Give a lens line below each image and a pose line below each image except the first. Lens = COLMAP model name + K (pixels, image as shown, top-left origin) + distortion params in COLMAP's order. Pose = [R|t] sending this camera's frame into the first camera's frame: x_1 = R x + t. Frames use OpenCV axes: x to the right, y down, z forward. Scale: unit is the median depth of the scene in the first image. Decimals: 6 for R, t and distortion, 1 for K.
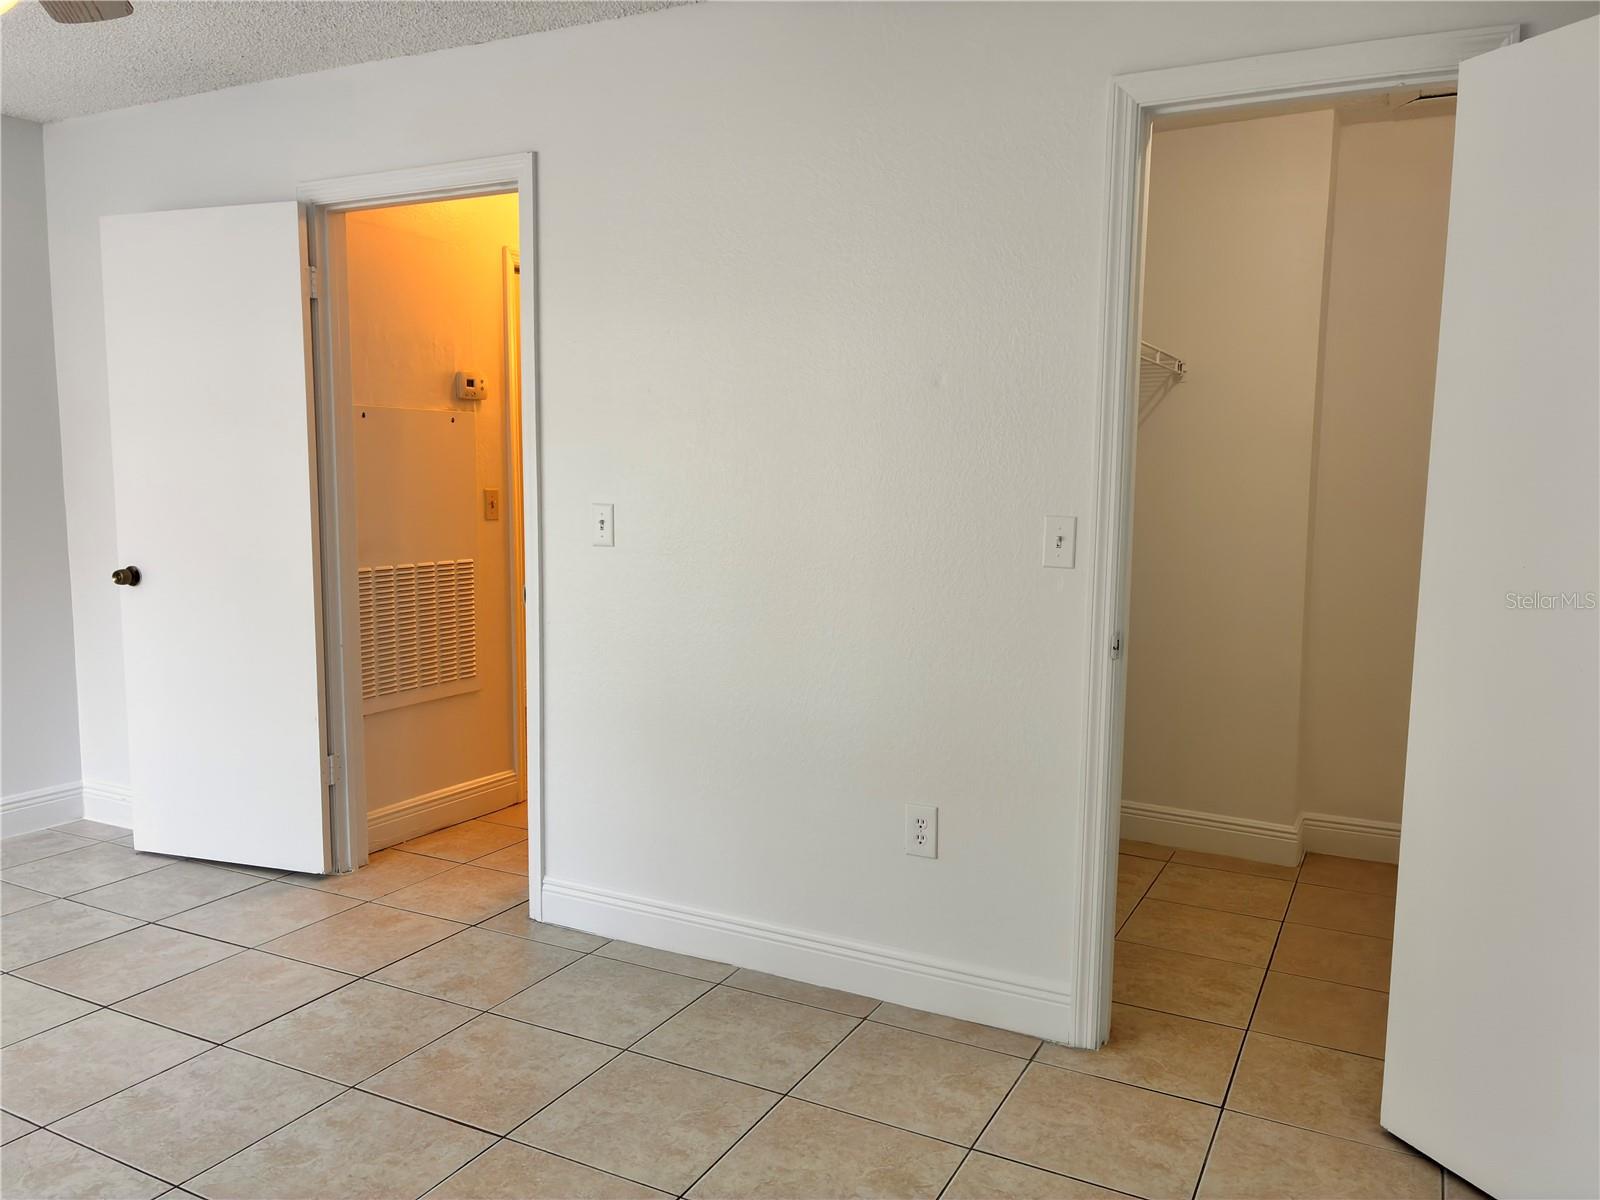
lens RADIAL K [[1211.5, 0, 797.5], [0, 1211.5, 609.7], [0, 0, 1]] dist [0.035090, -0.044644]
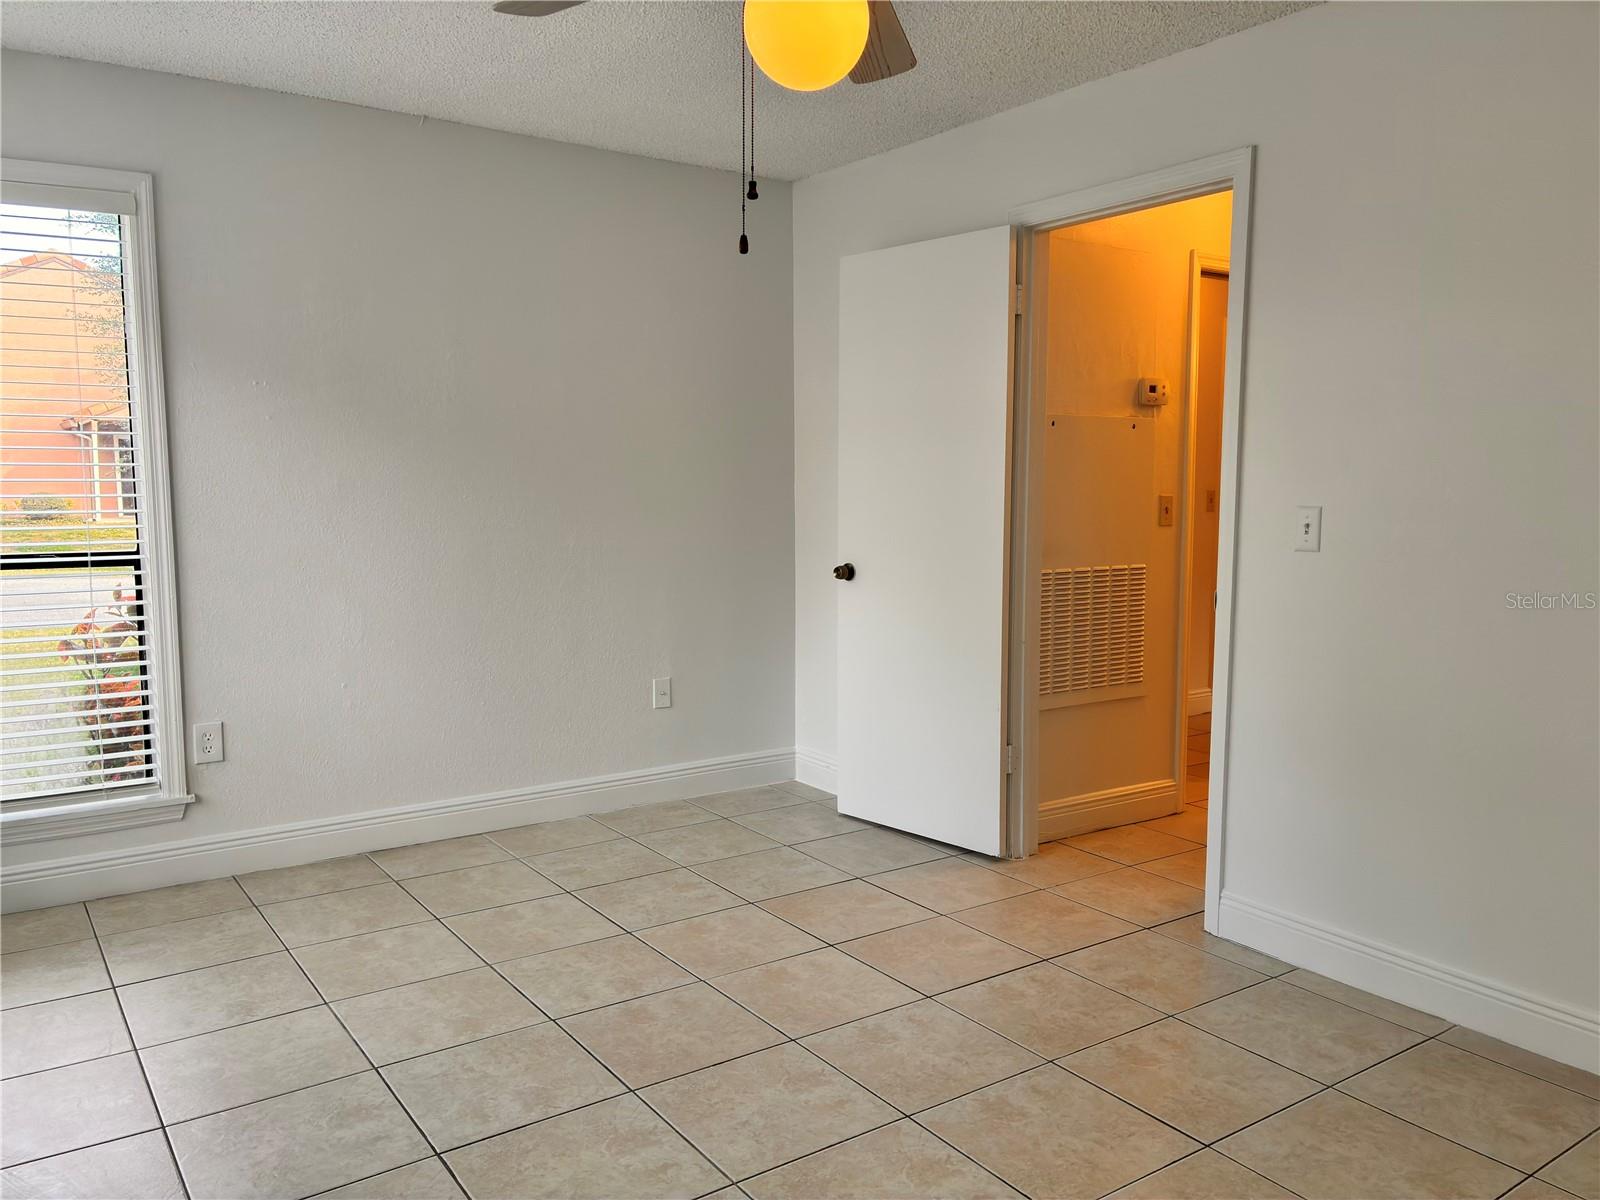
lens RADIAL K [[1211.5, 0, 807.3], [0, 1211.5, 608.6], [0, 0, 1]] dist [0.035090, -0.044644]
pose [[0.884872, 0.040295, -0.464088, -0.059019], [-0.045896, 0.998946, -0.000774, 0.010357], [0.463568, 0.021985, 0.885789, -0.020549]]
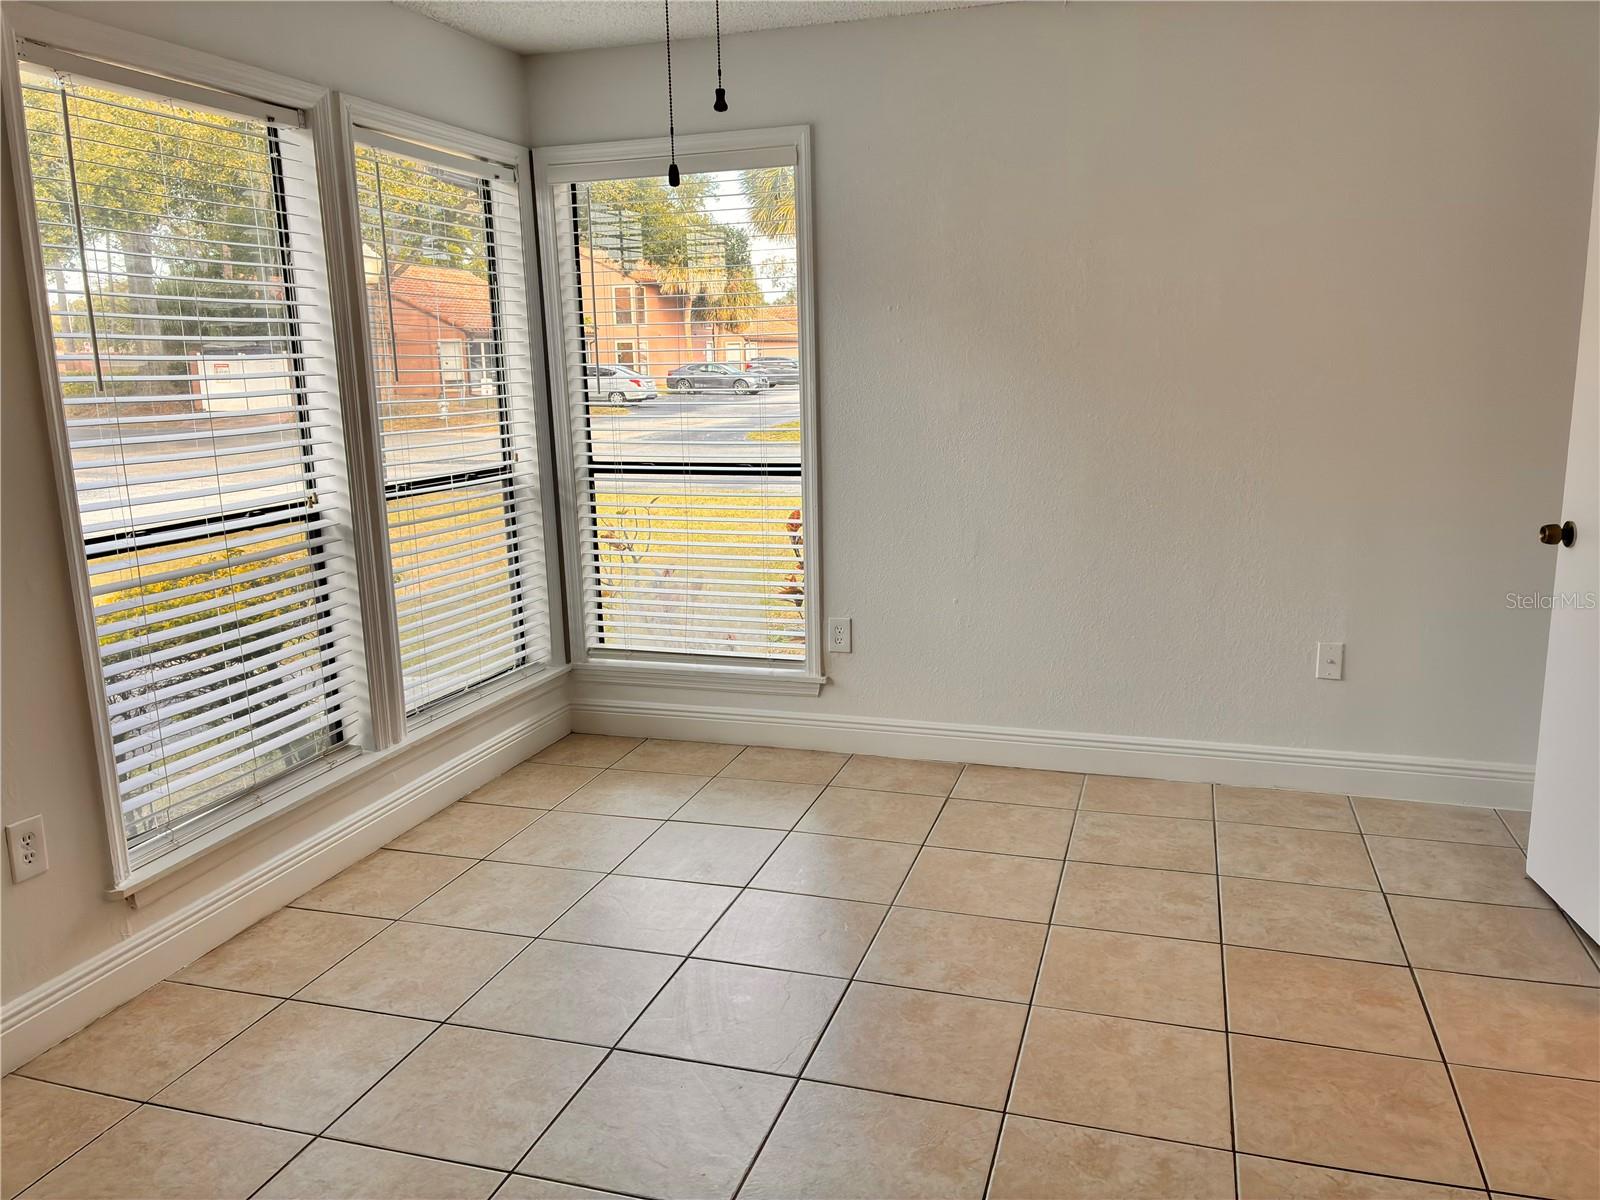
lens RADIAL K [[1211.5, 0, 800.3], [0, 1211.5, 603.1], [0, 0, 1]] dist [0.035090, -0.044644]
pose [[0.161994, 0.178448, -0.970523, 0.144520], [-0.089907, 0.982092, 0.165568, -0.076568], [0.982688, 0.060435, 0.175137, 0.436588]]
